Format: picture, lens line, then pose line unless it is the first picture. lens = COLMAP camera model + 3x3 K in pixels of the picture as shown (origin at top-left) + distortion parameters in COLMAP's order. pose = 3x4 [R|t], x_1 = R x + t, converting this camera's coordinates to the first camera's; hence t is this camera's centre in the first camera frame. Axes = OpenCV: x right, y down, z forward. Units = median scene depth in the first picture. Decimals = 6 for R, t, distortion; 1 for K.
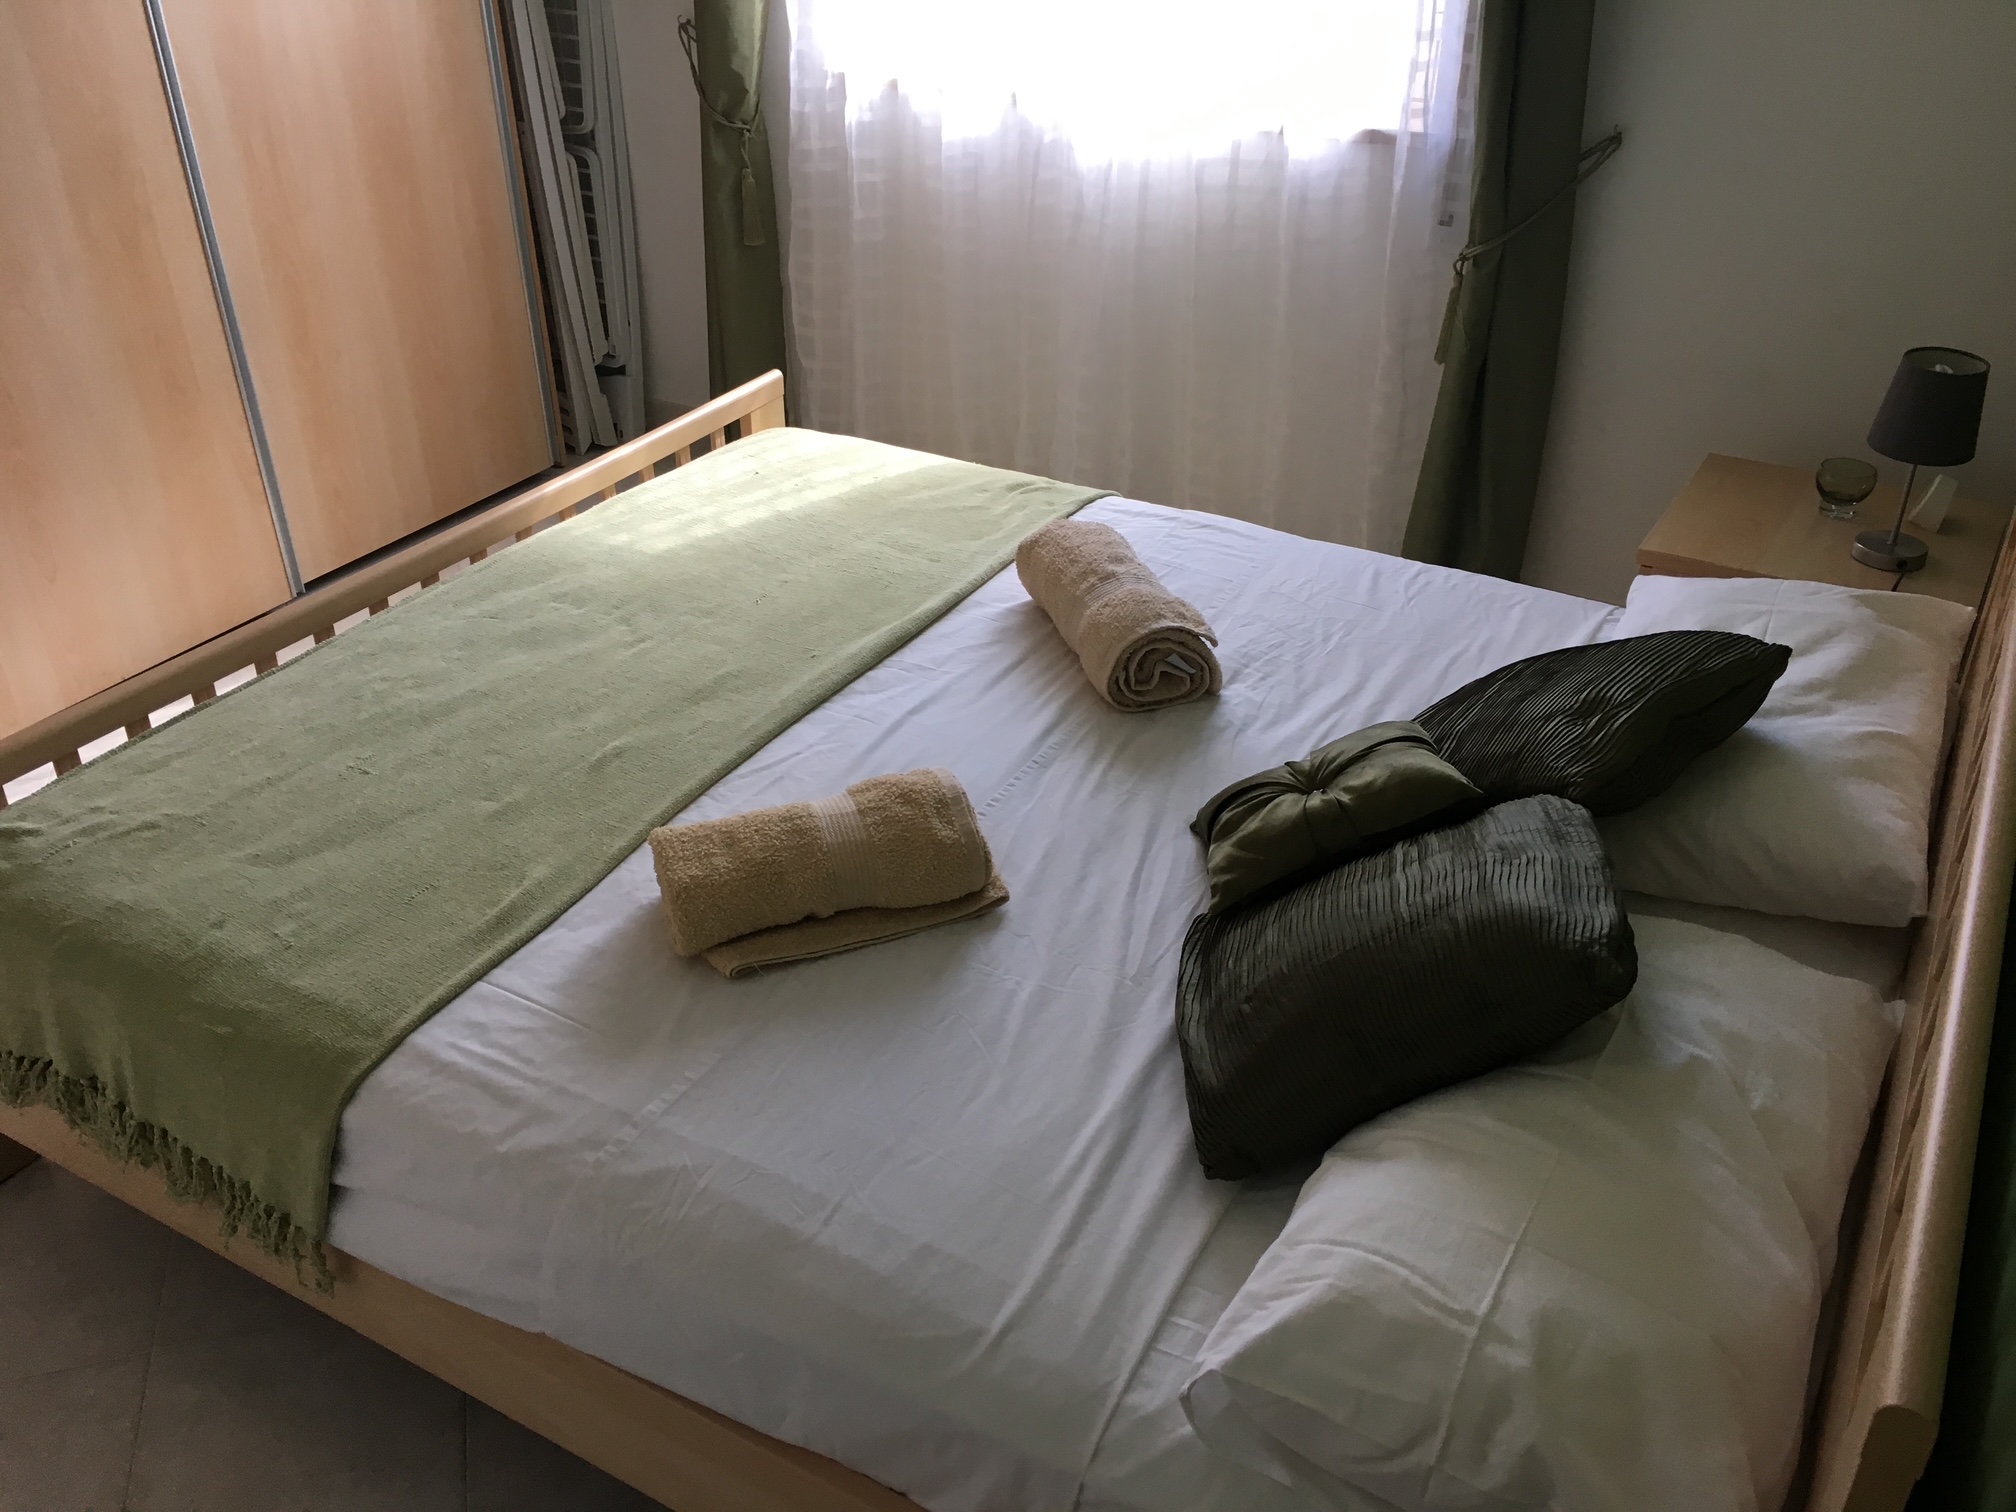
lens RADIAL K [[1724.7, 0, 1008.0], [0, 1724.7, 756.0], [0, 0, 1]] dist [0.034531, -0.004541]
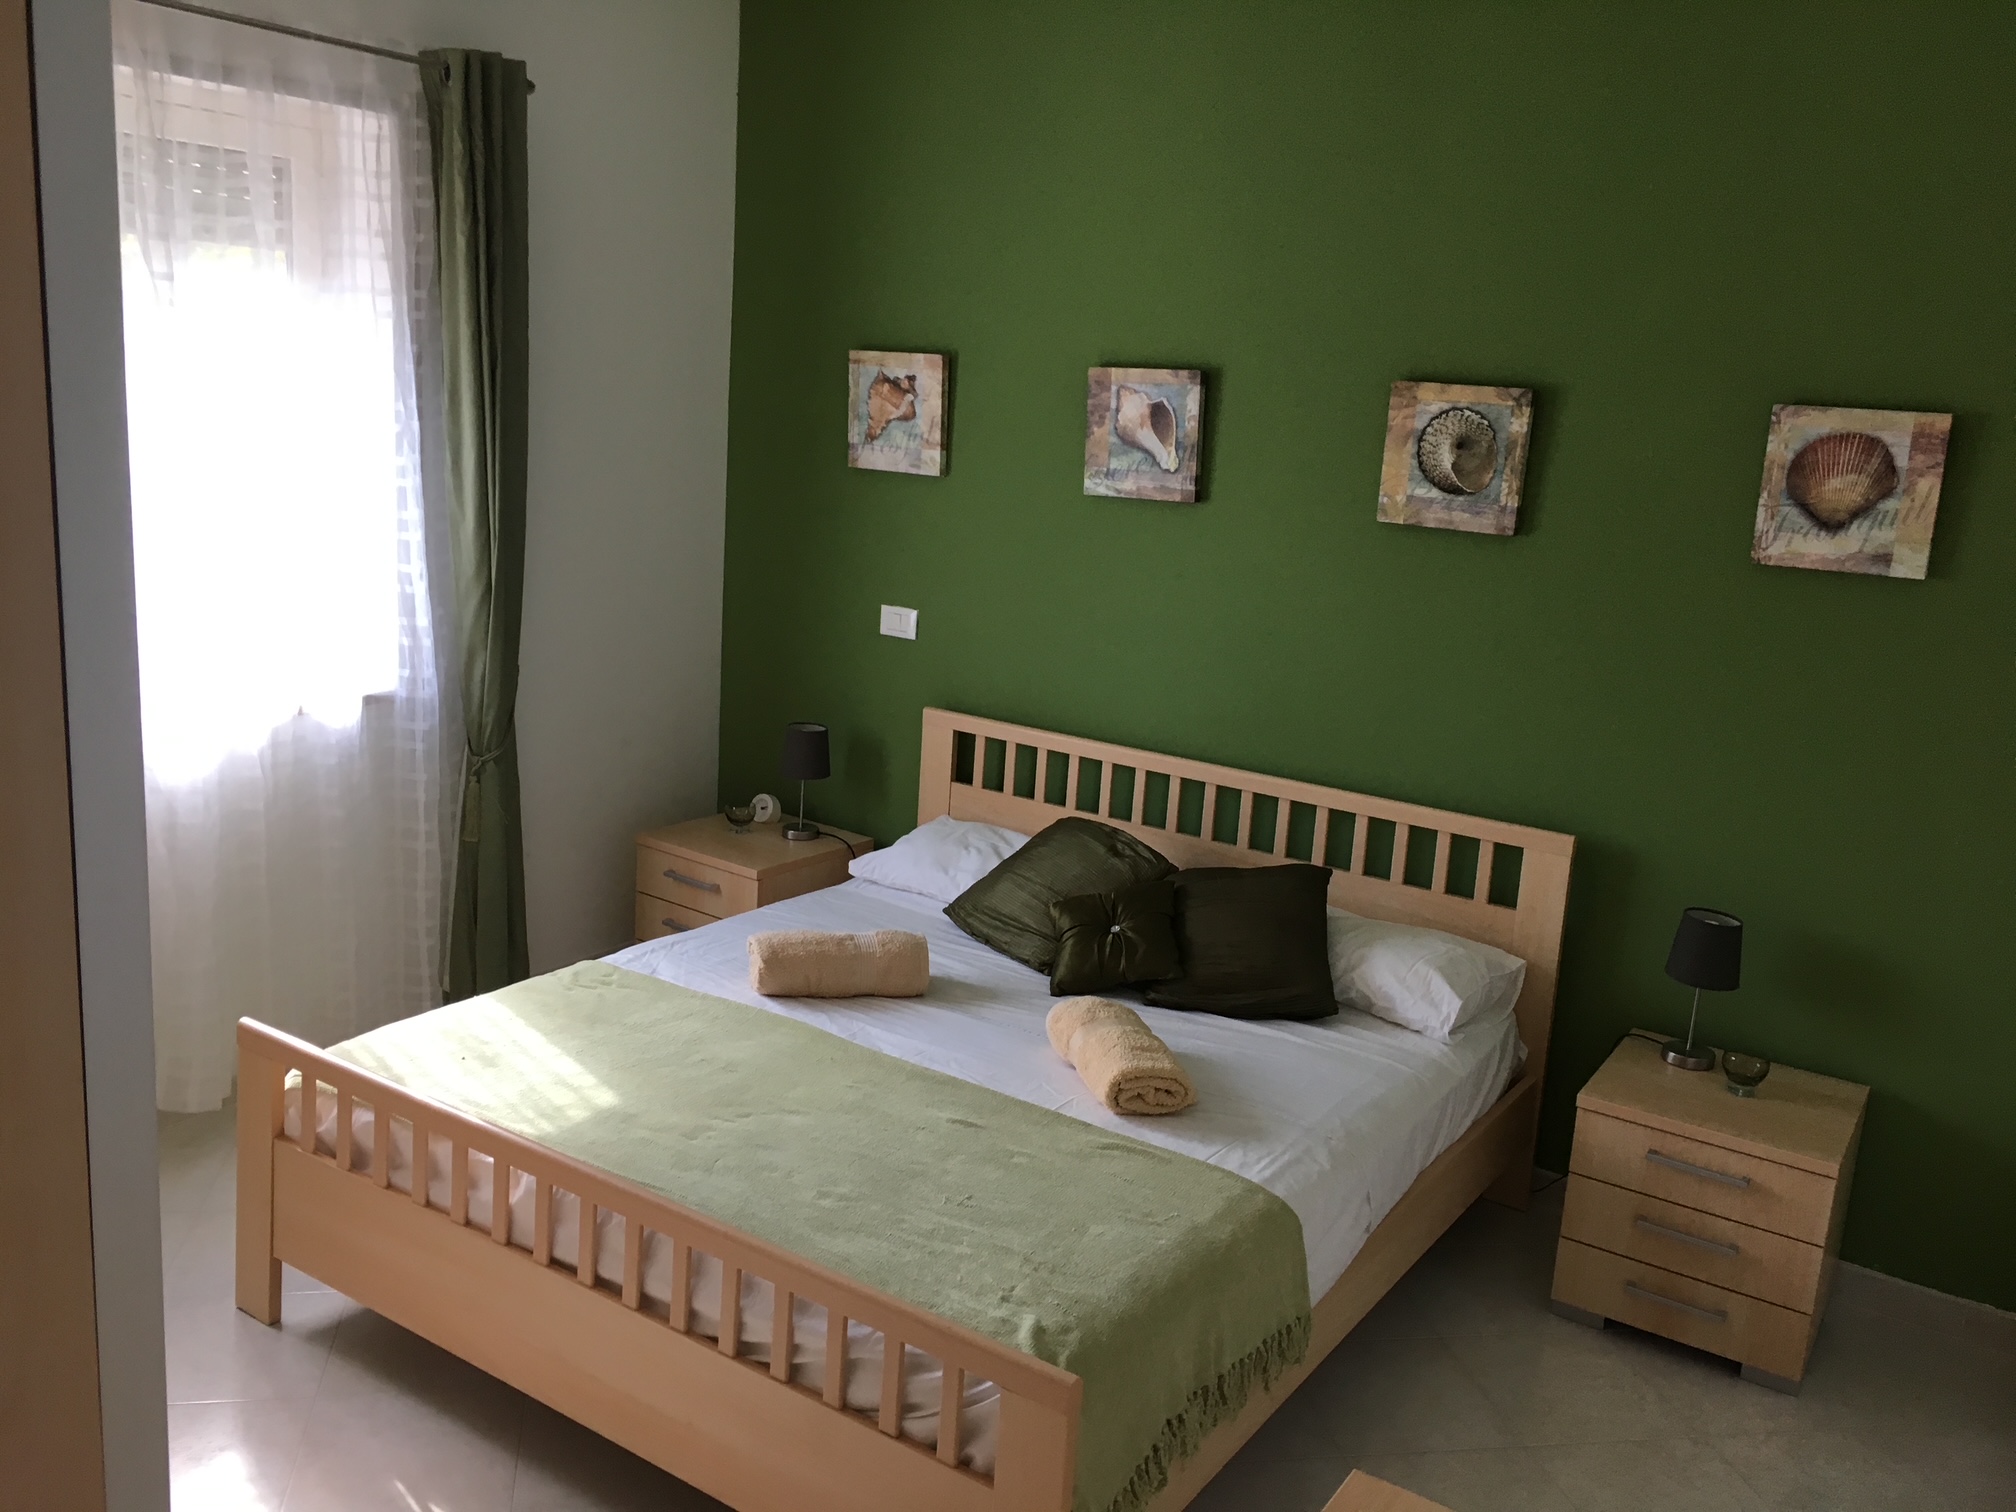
lens RADIAL K [[1724.7, 0, 1008.0], [0, 1724.7, 756.0], [0, 0, 1]] dist [0.034531, -0.004541]
pose [[0.068477, -0.211720, 0.974929, -1.260606], [0.464353, 0.871680, 0.156683, -0.378609], [-0.882999, 0.441982, 0.158003, 0.504036]]
